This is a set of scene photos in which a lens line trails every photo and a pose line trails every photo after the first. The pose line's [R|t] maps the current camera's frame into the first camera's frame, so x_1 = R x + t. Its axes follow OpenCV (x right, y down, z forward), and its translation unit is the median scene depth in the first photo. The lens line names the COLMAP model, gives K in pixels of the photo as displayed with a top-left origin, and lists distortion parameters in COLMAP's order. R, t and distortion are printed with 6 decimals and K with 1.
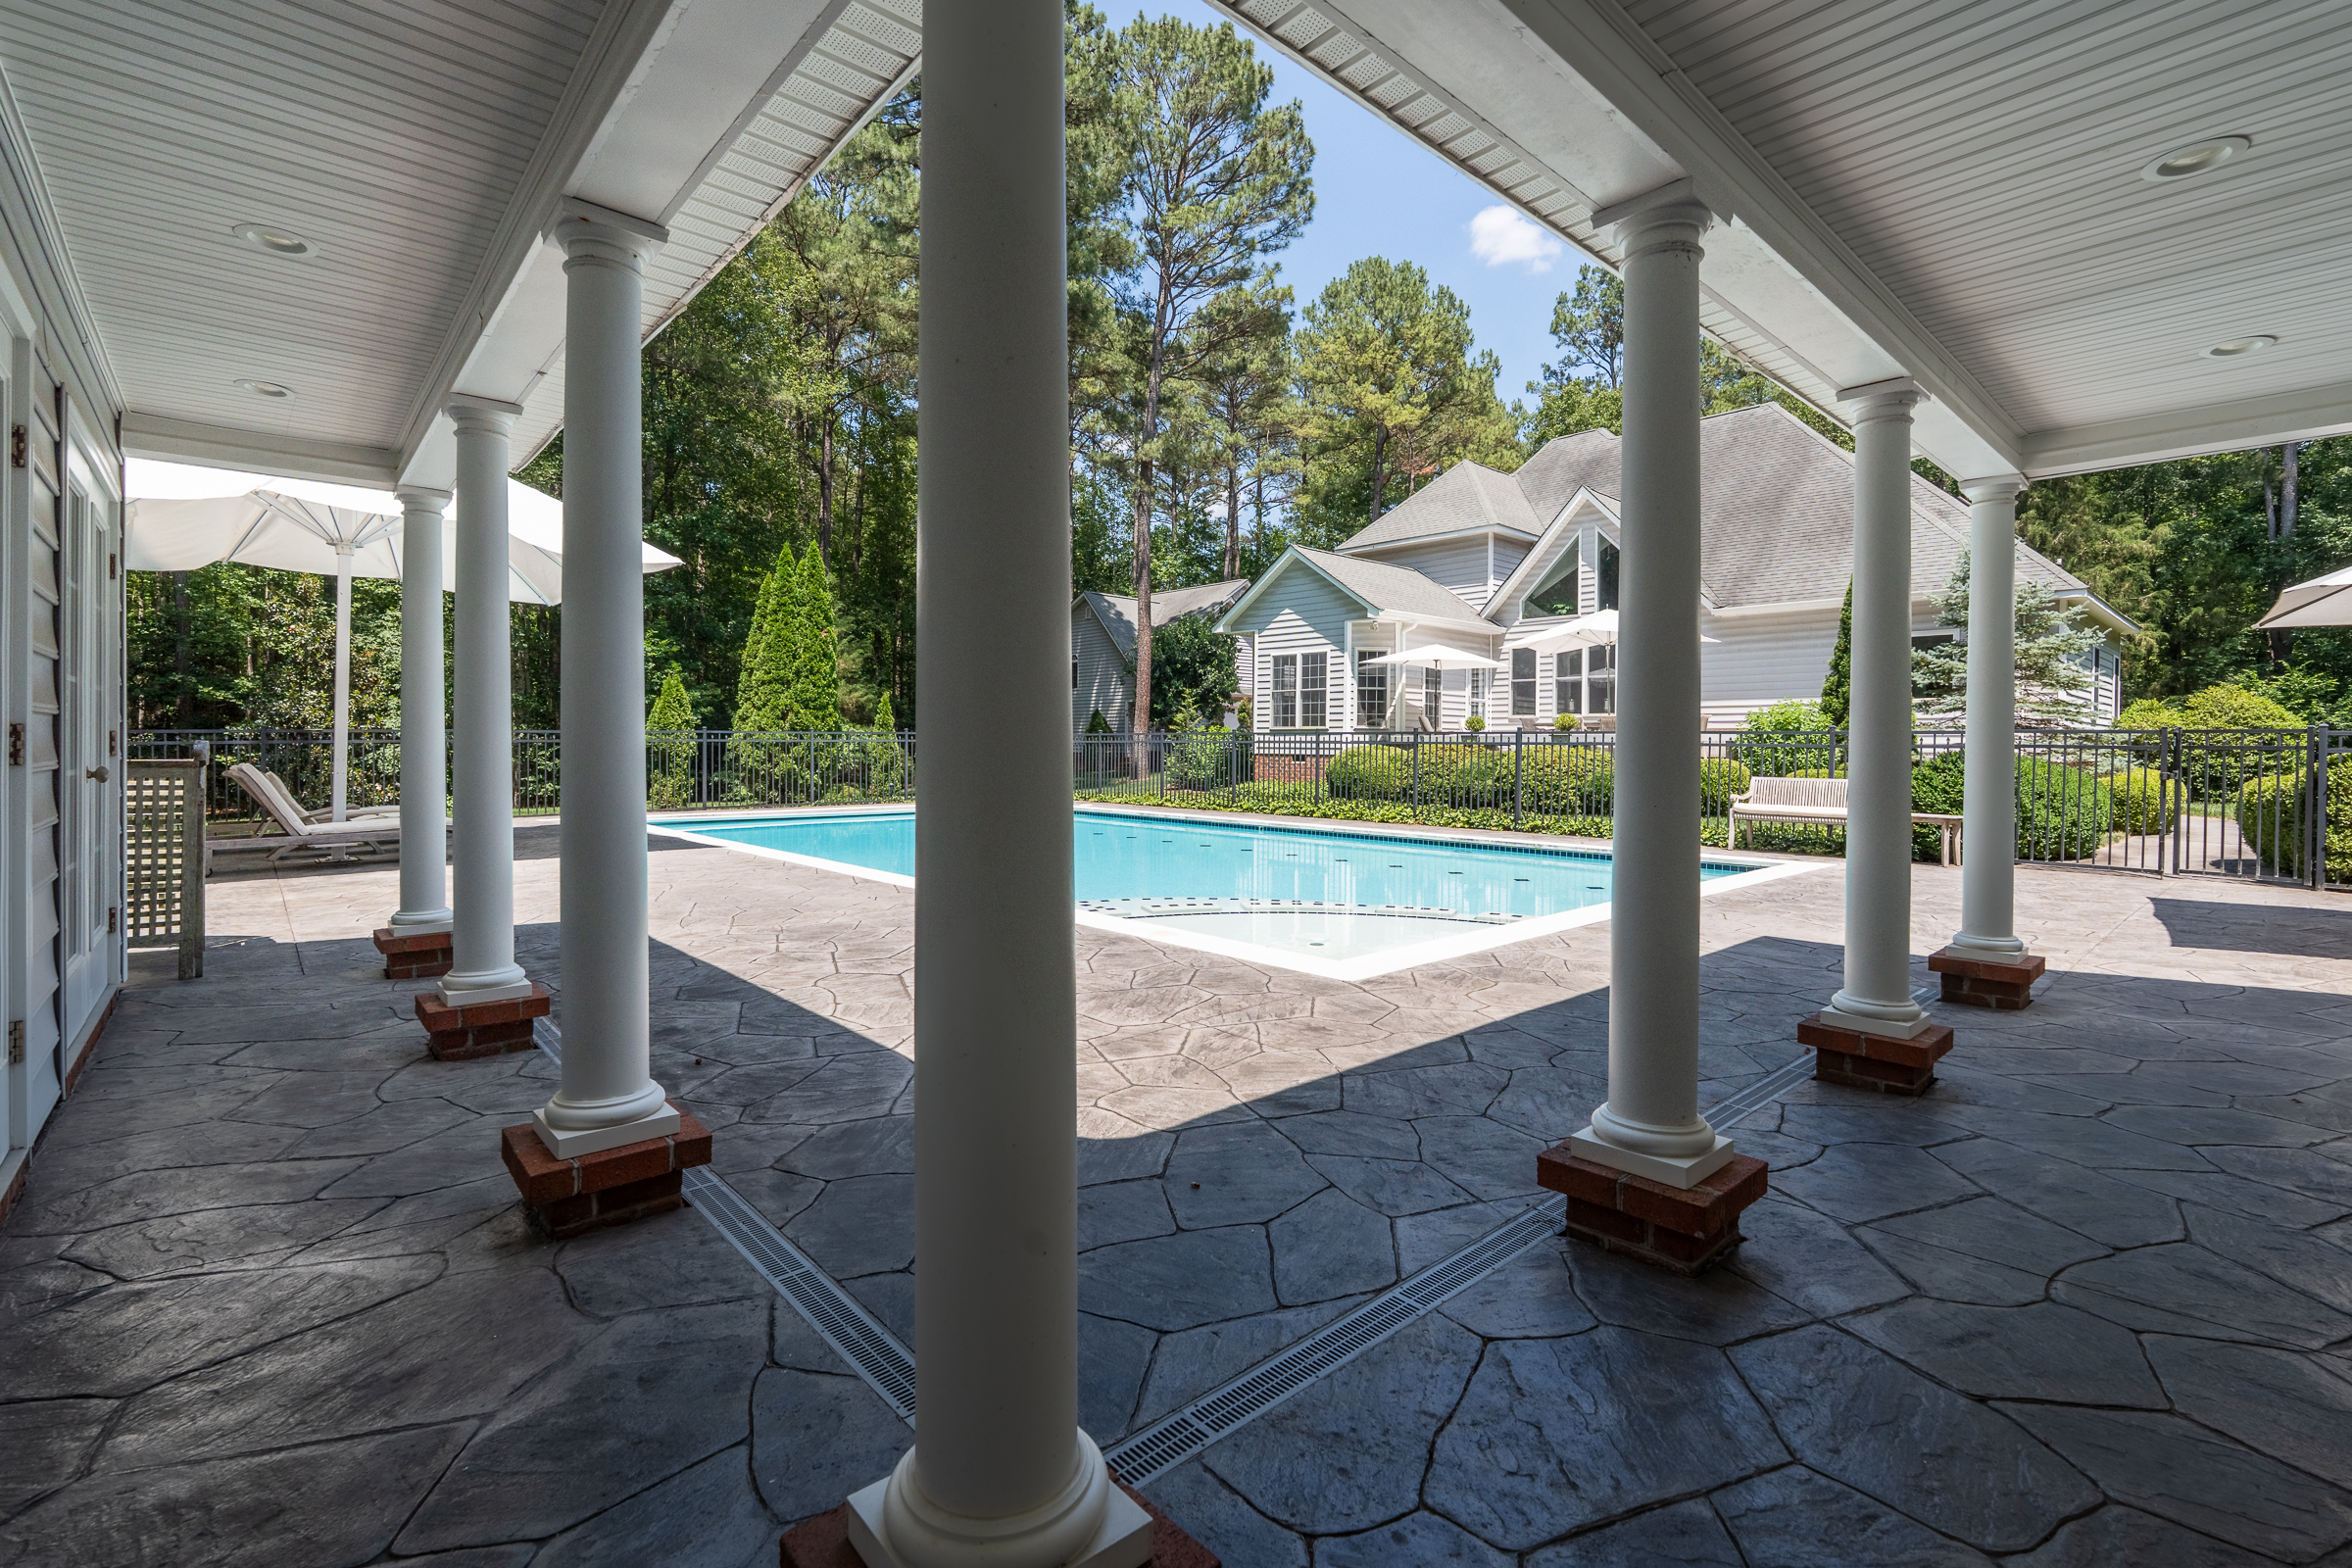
lens RADIAL K [[1050.2, 0, 1180.1], [0, 1050.2, 781.9], [0, 0, 1]] dist [-0.008132, 0.003175]
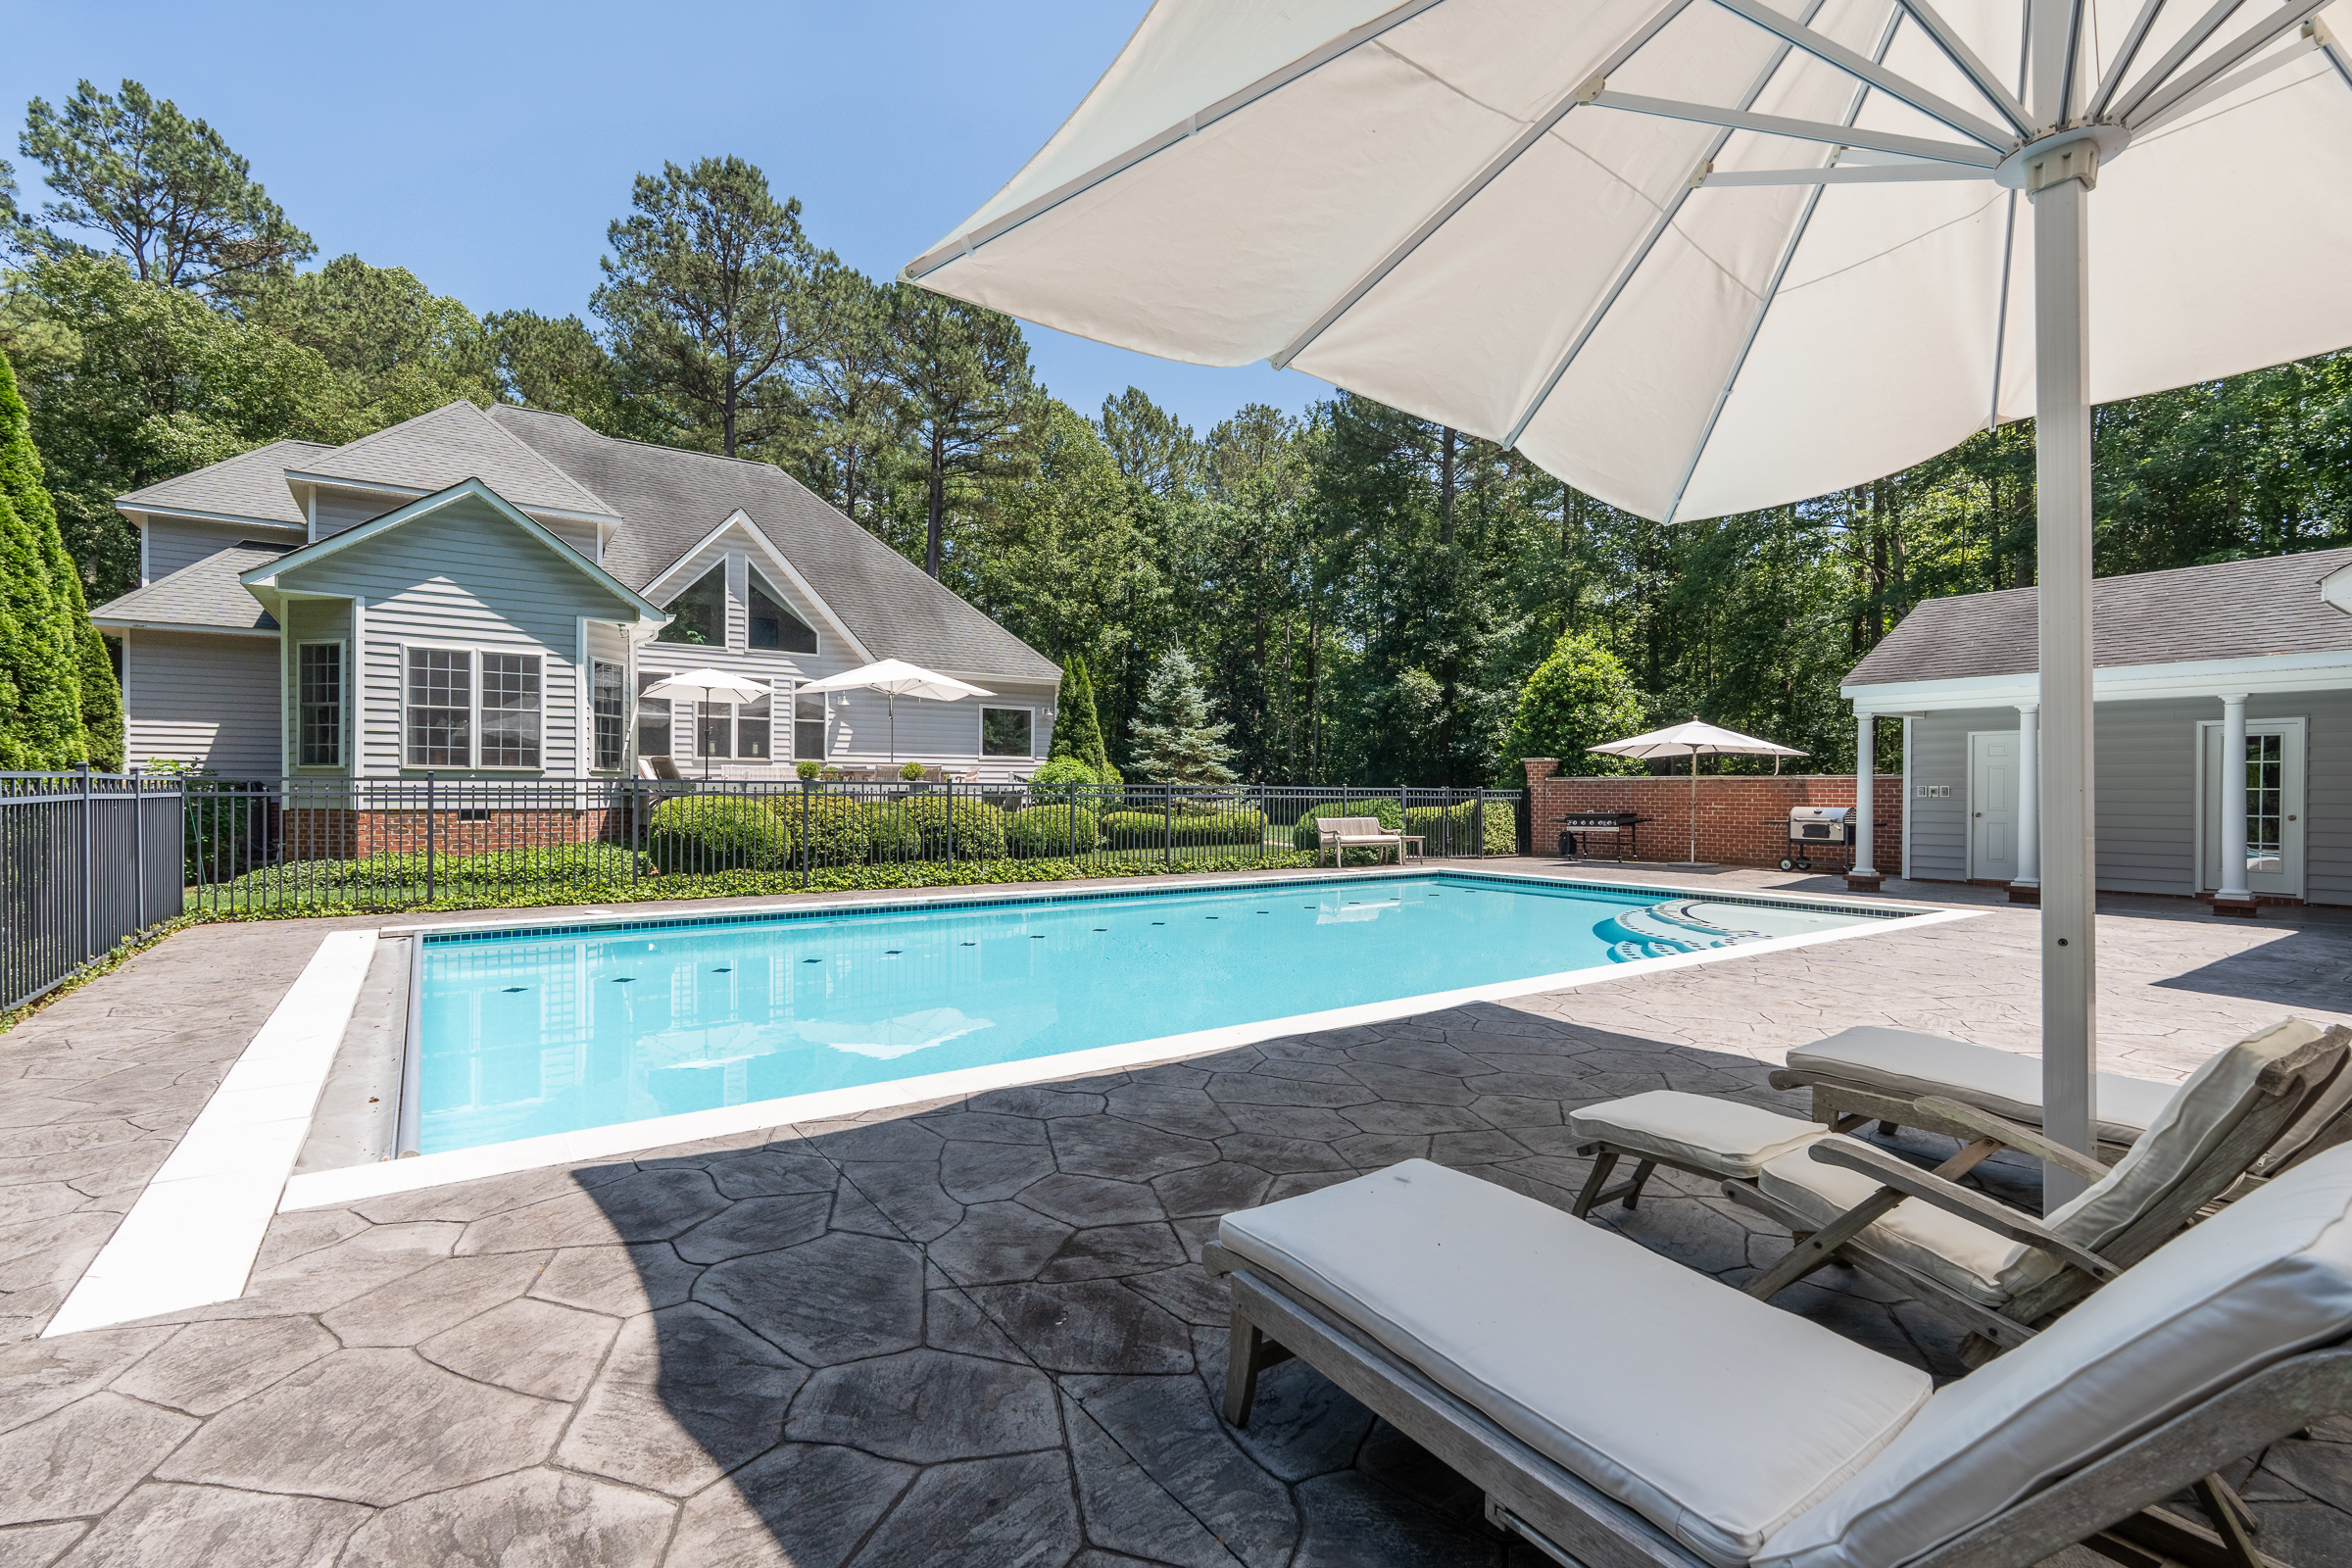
lens RADIAL K [[1050.2, 0, 1208.5], [0, 1050.2, 790.5], [0, 0, 1]] dist [-0.008132, 0.003175]
pose [[0.119071, -0.001372, 0.992885, -0.469170], [0.030304, 0.999538, -0.002253, -0.023240], [-0.992423, 0.030357, 0.119058, 0.493009]]
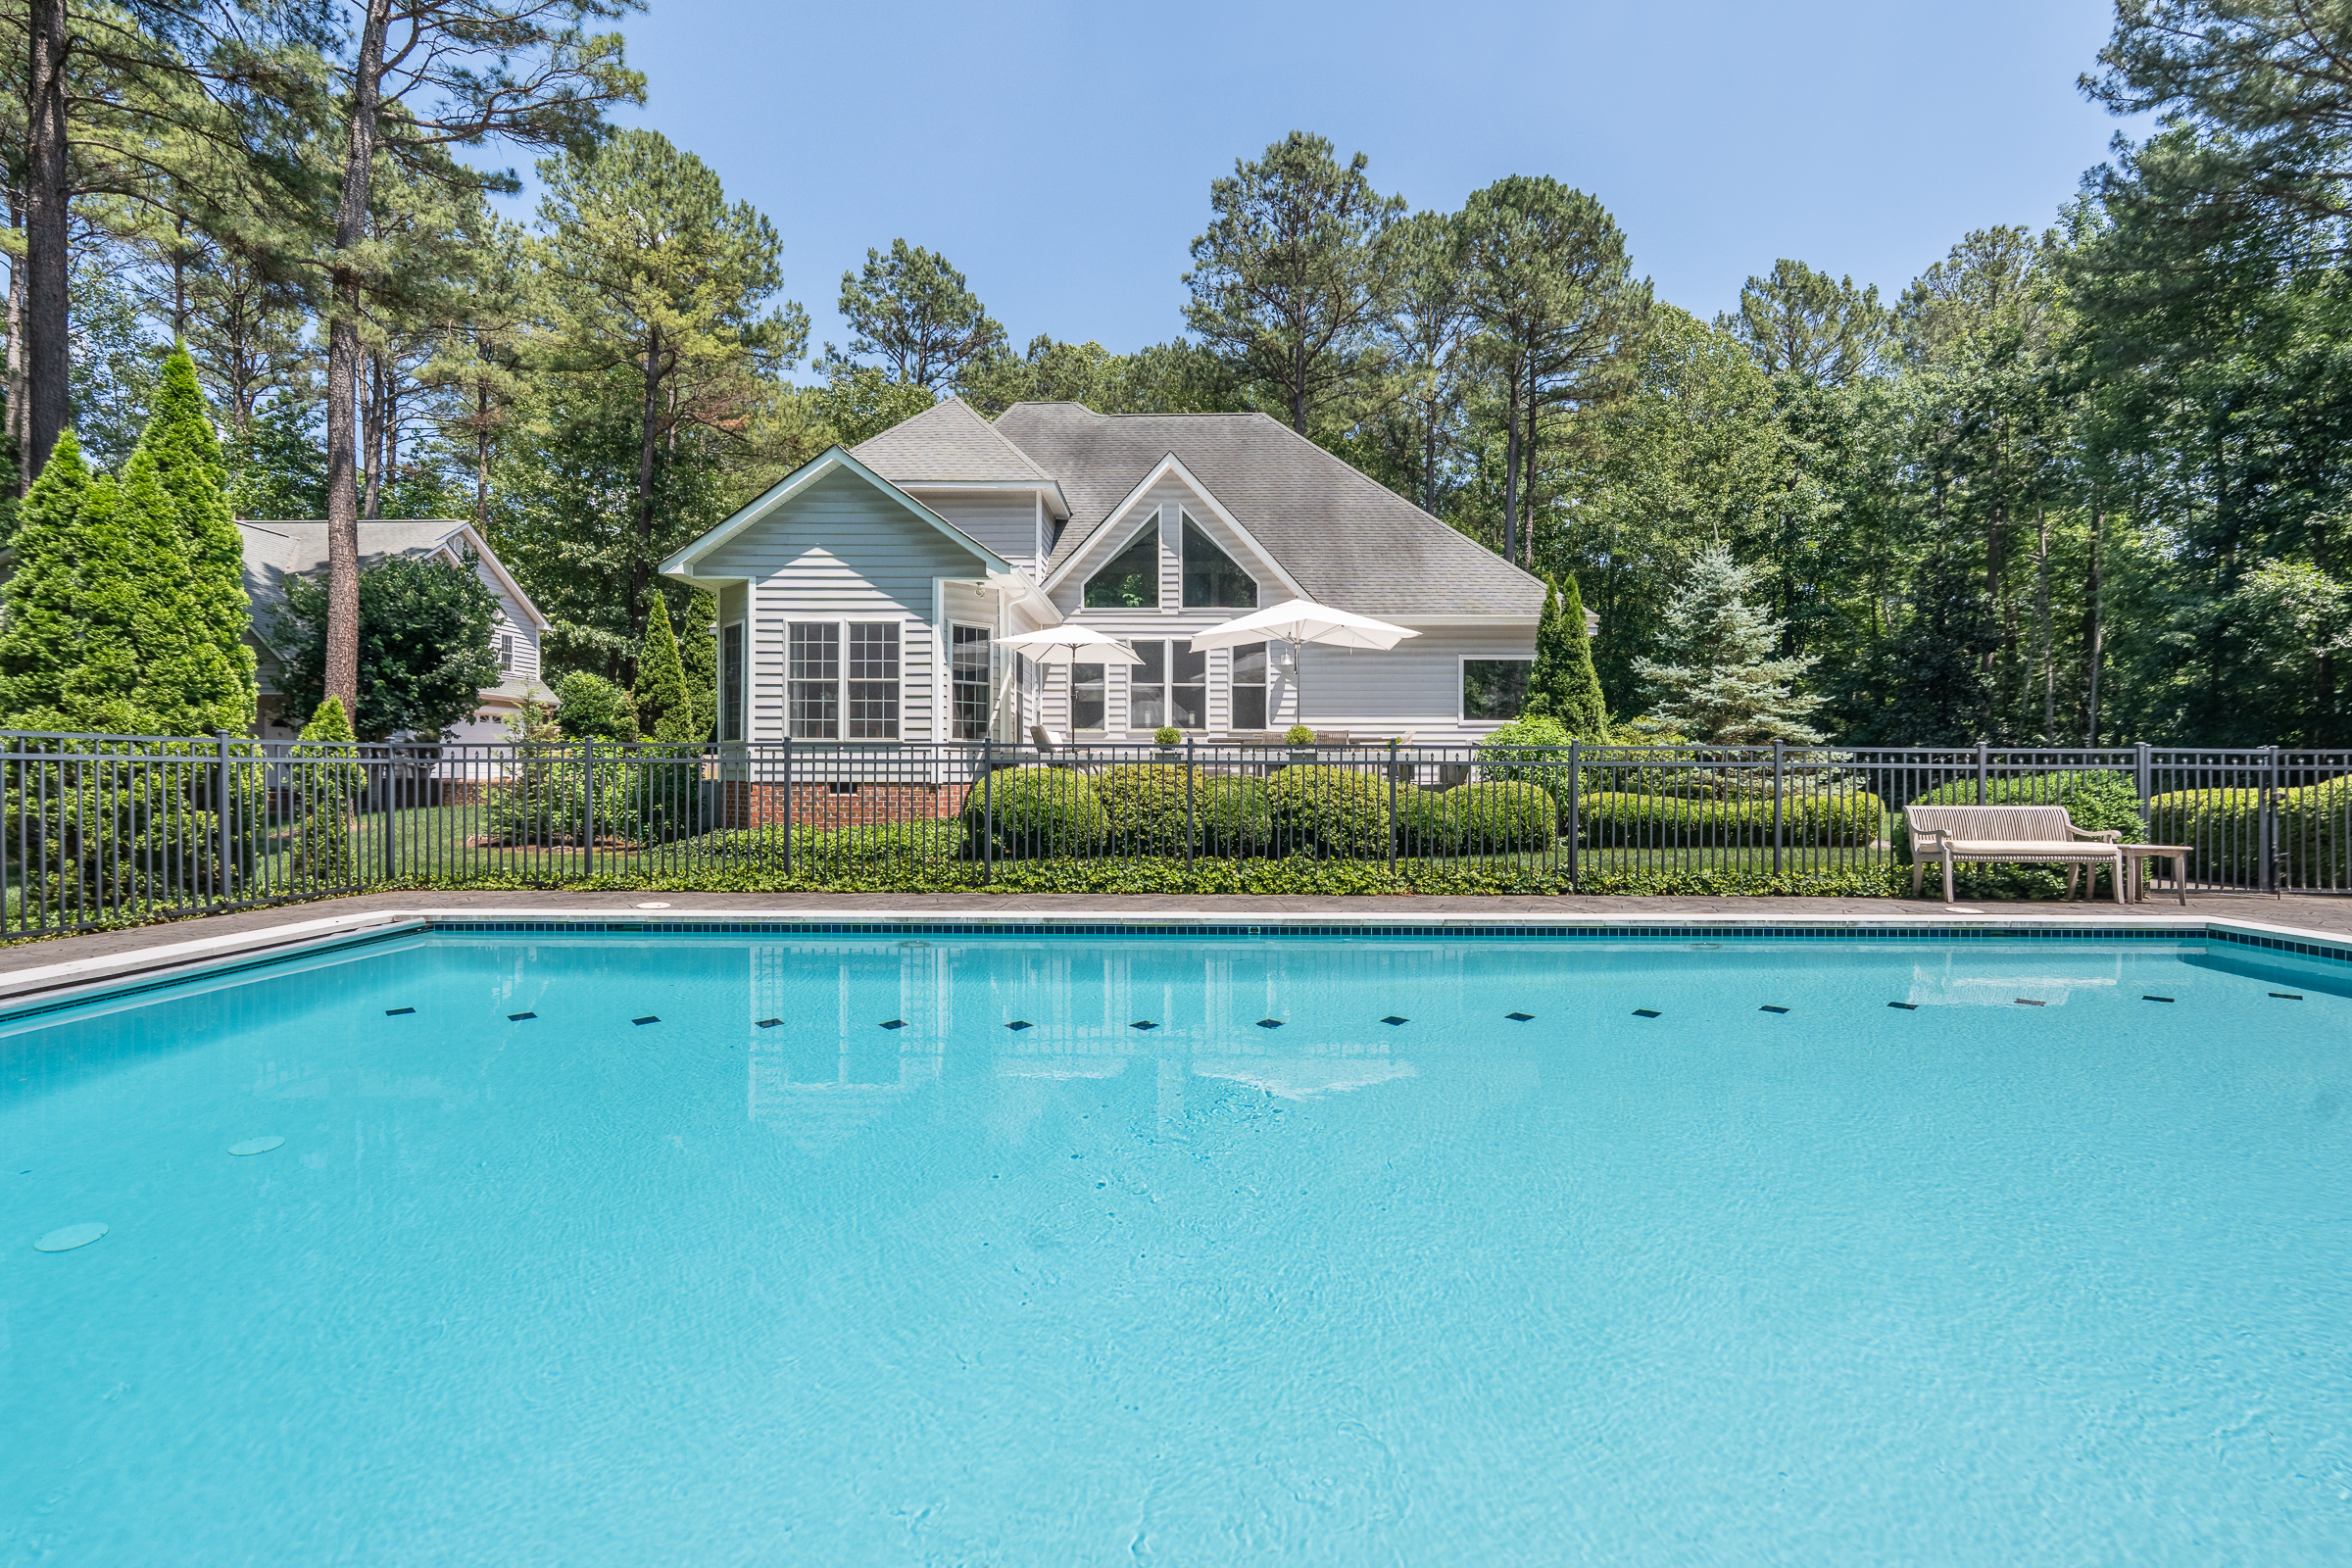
lens RADIAL K [[1050.2, 0, 1182.4], [0, 1050.2, 760.4], [0, 0, 1]] dist [-0.008132, 0.003175]
pose [[0.694704, 0.006724, 0.719264, -0.199059], [0.024724, 0.999142, -0.033220, -0.013736], [-0.718870, 0.040861, 0.693942, 0.428403]]
